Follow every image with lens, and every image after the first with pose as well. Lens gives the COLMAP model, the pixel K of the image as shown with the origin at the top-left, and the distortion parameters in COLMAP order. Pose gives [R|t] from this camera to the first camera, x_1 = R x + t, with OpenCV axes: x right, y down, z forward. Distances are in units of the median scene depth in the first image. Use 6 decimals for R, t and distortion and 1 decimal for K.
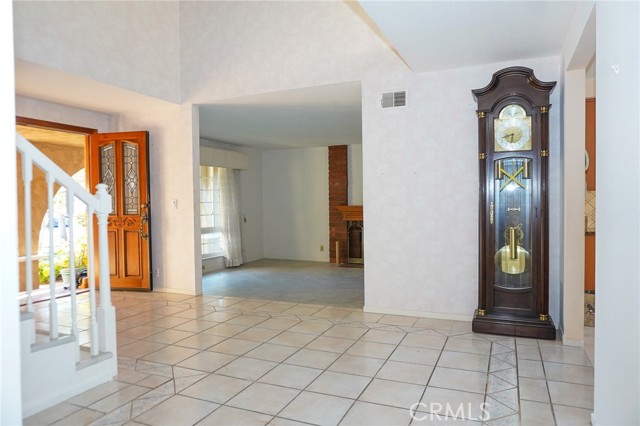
lens RADIAL K [[431.4, 0, 319.7], [0, 431.4, 211.8], [0, 0, 1]] dist [-0.042660, 0.038171]
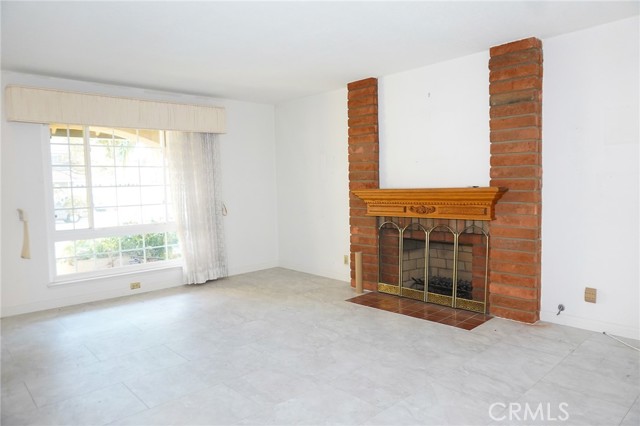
lens RADIAL K [[431.4, 0, 319.3], [0, 431.4, 214.6], [0, 0, 1]] dist [-0.042660, 0.038171]
pose [[0.915021, 0.019357, -0.402942, 0.220408], [0.004684, 0.998271, 0.058594, -0.013567], [0.403380, -0.055502, 0.913348, 0.462547]]
